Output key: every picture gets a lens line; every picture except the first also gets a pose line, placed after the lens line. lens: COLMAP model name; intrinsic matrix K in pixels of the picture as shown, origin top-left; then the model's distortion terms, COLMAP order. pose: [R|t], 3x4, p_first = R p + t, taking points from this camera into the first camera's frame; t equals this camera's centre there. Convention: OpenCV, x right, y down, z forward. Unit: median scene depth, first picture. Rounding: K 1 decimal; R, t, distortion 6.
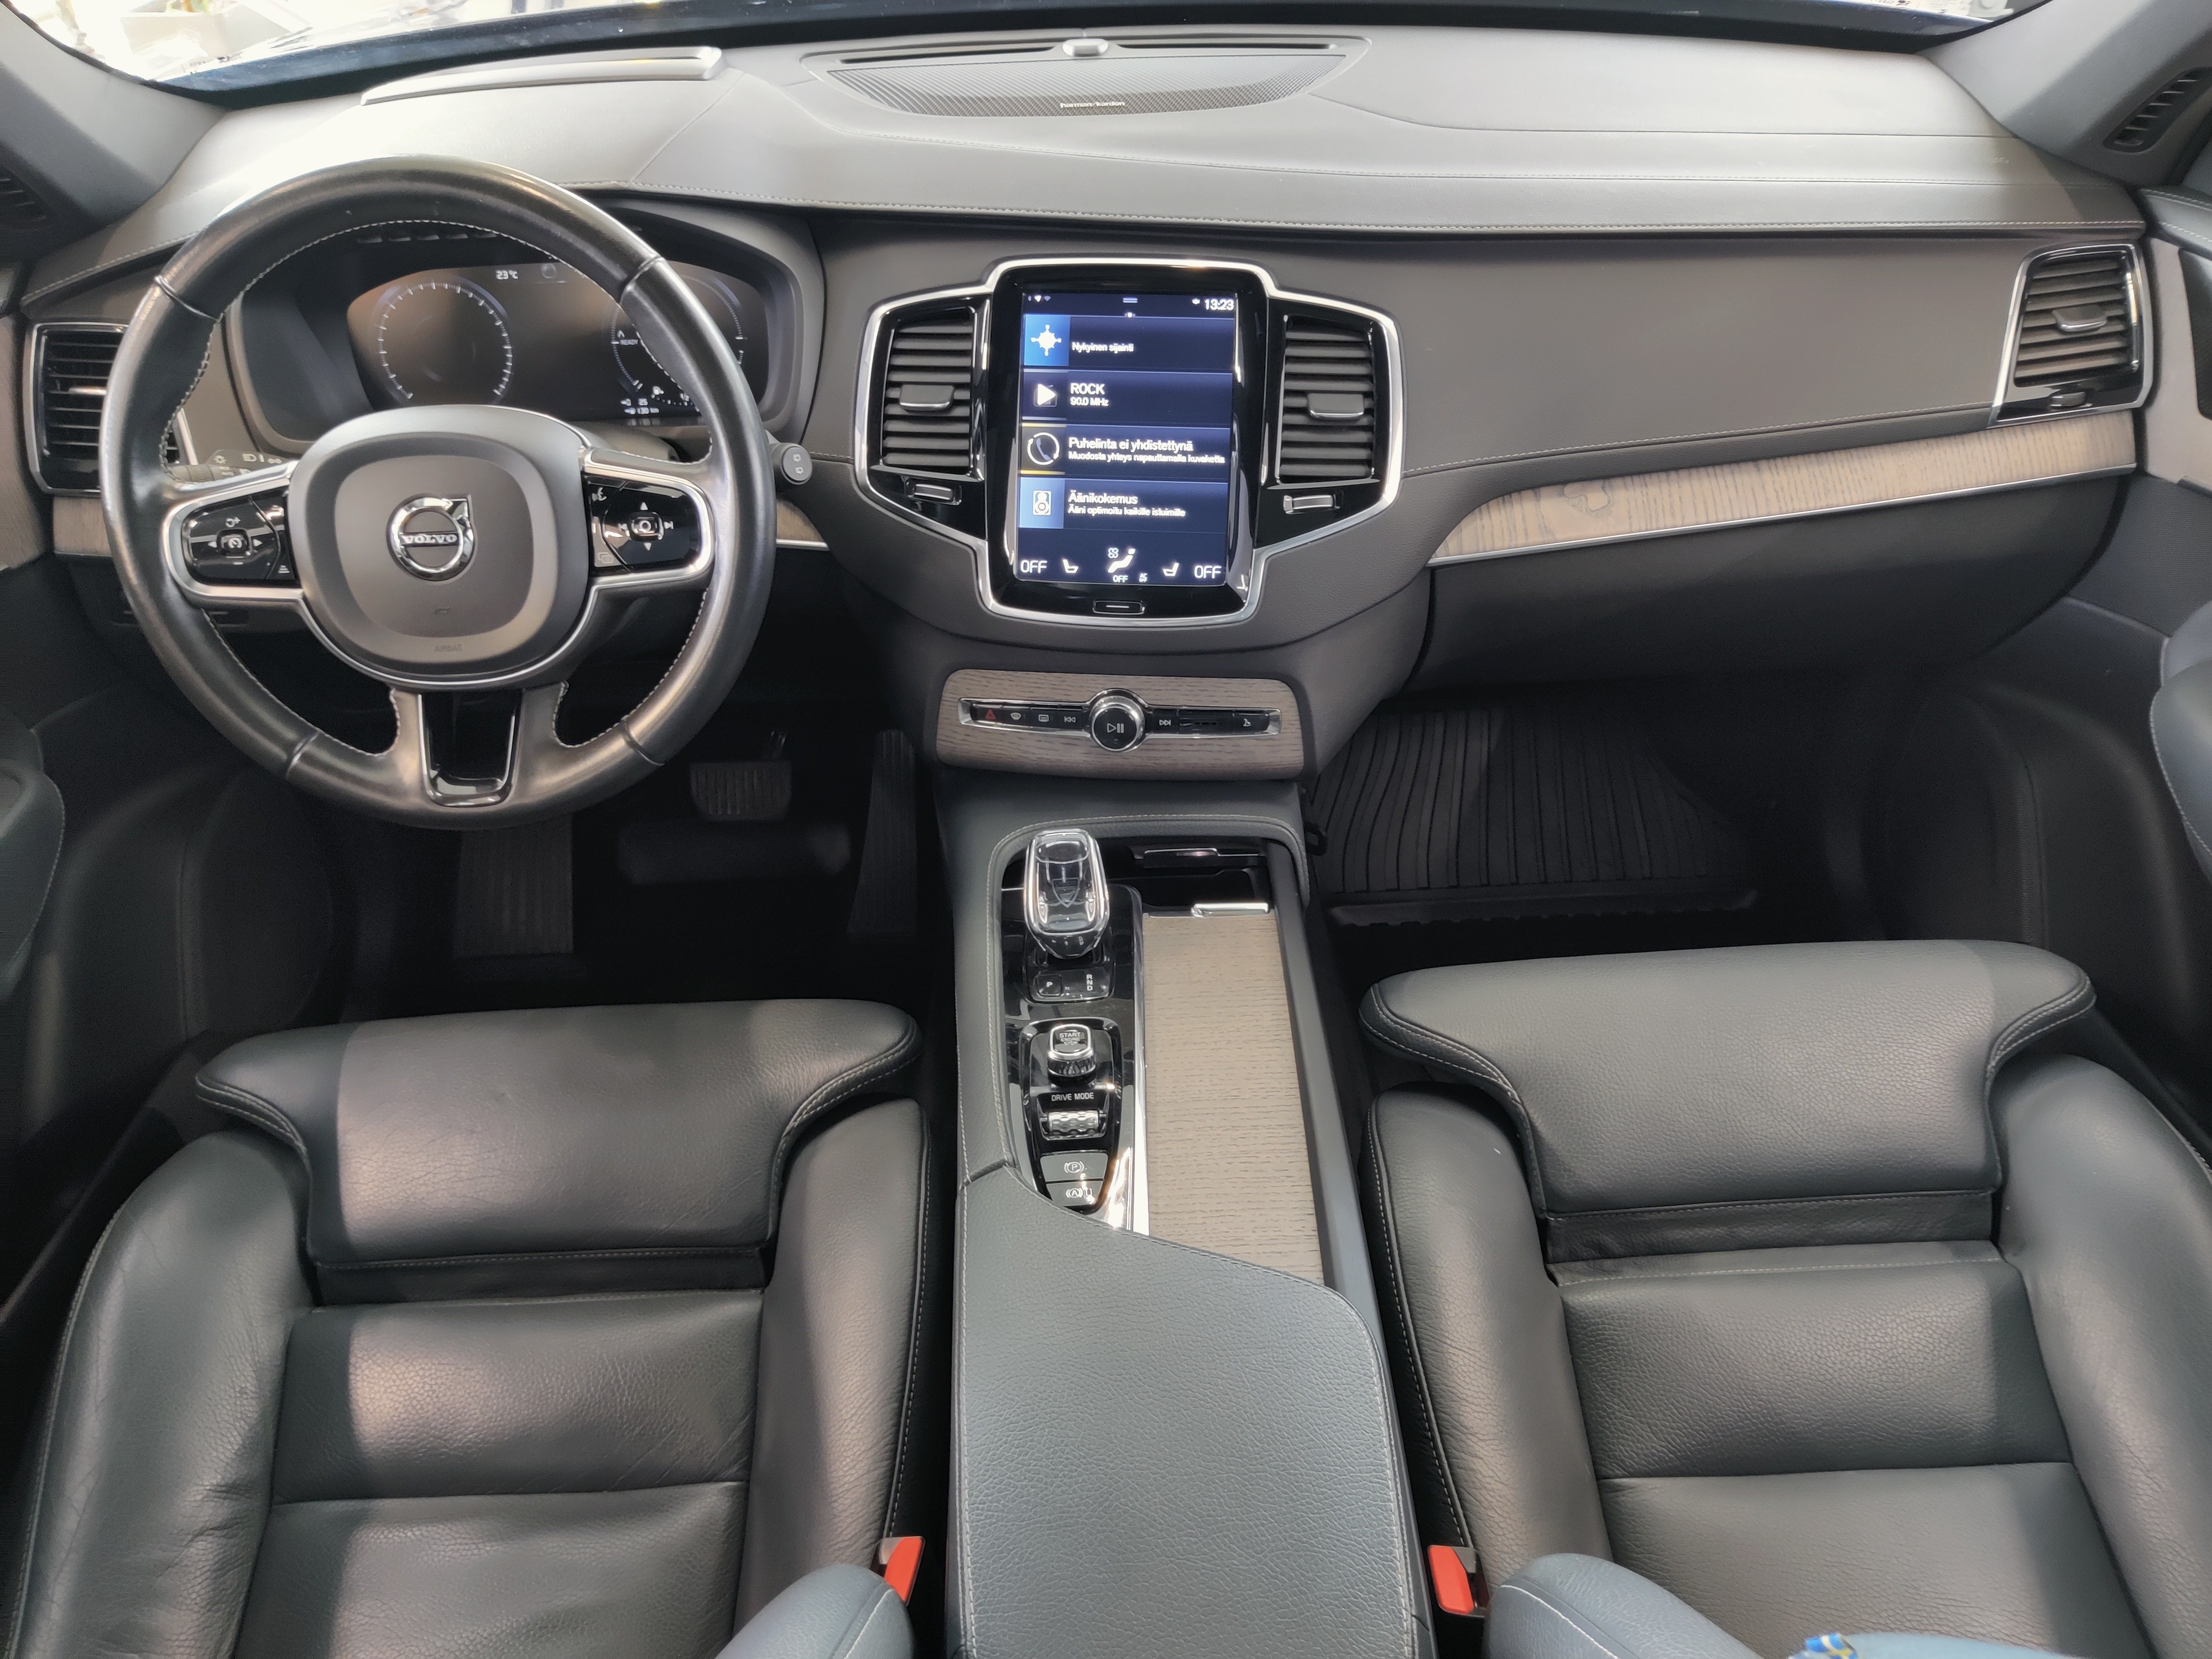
lens RADIAL K [[1543.2, 0, 1106.0], [0, 1543.2, 829.5], [0, 0, 1]] dist [-0.030791, -0.002303]
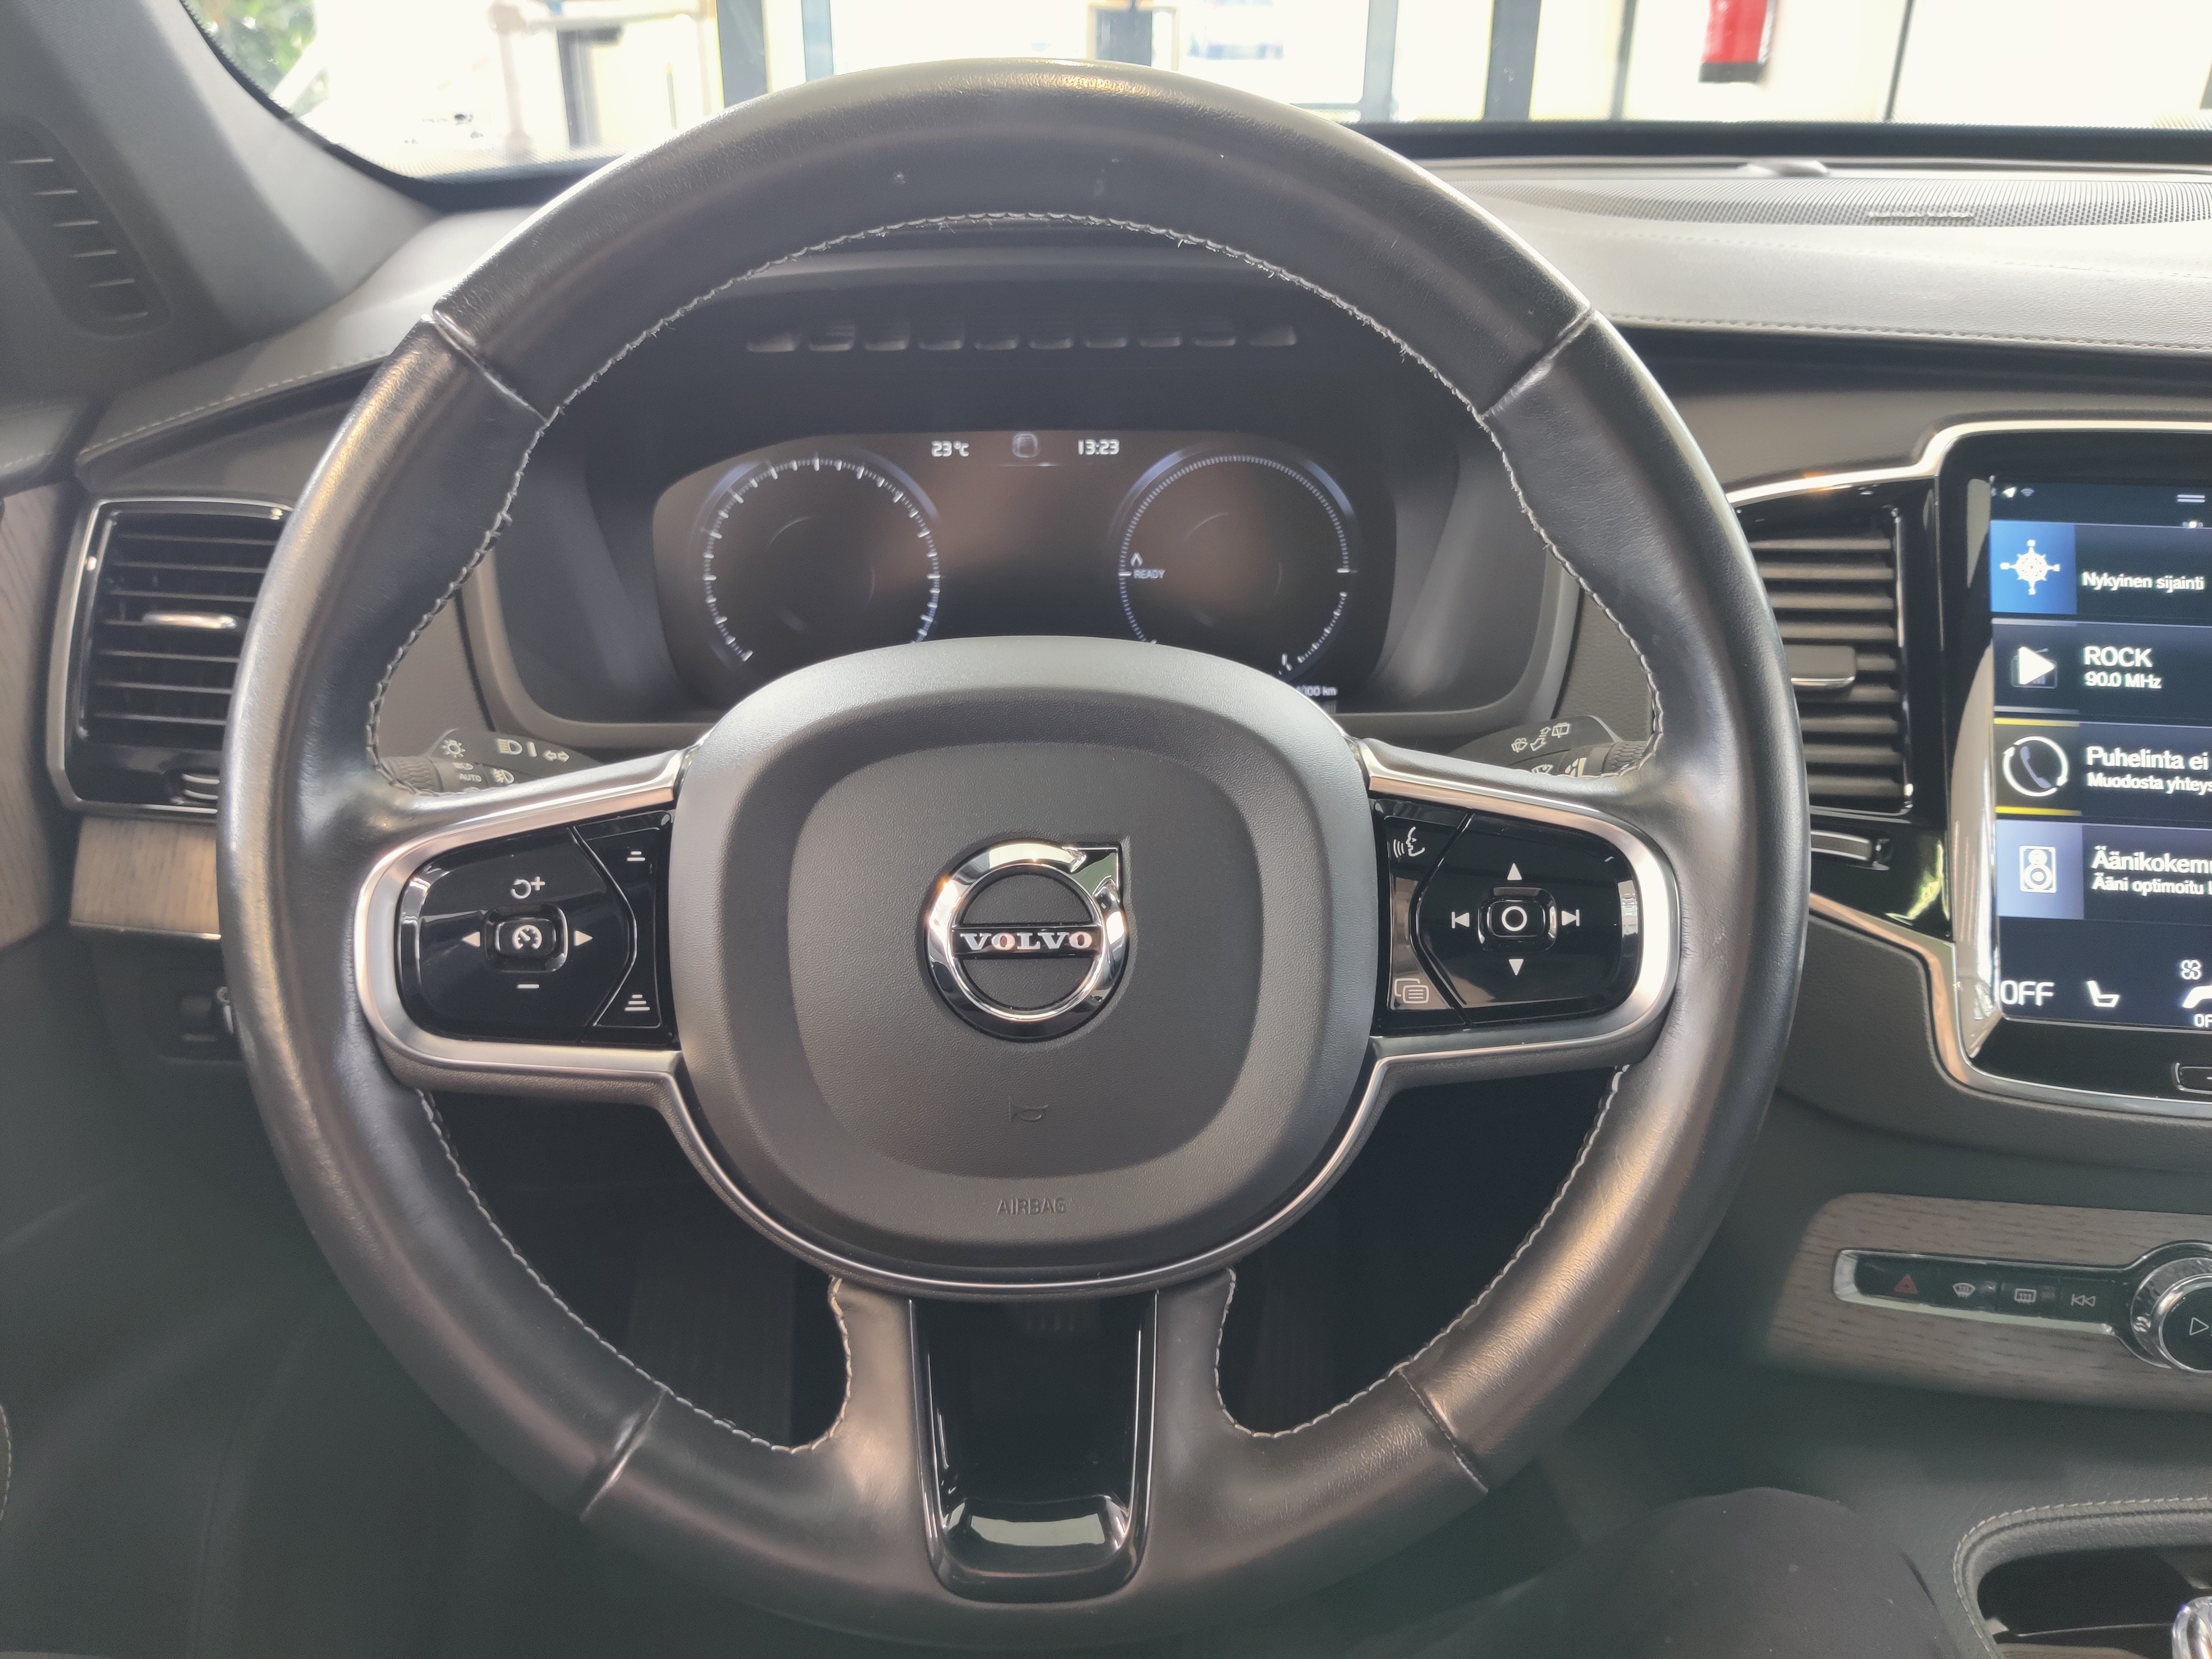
lens RADIAL K [[1604.2, 0, 1106.0], [0, 1604.2, 829.5], [0, 0, 1]] dist [0.007234, -0.080713]
pose [[0.999878, 0.015491, -0.002132, -0.354217], [-0.015584, 0.975979, -0.217308, -0.106591], [-0.001286, 0.217315, 0.976101, 0.487270]]
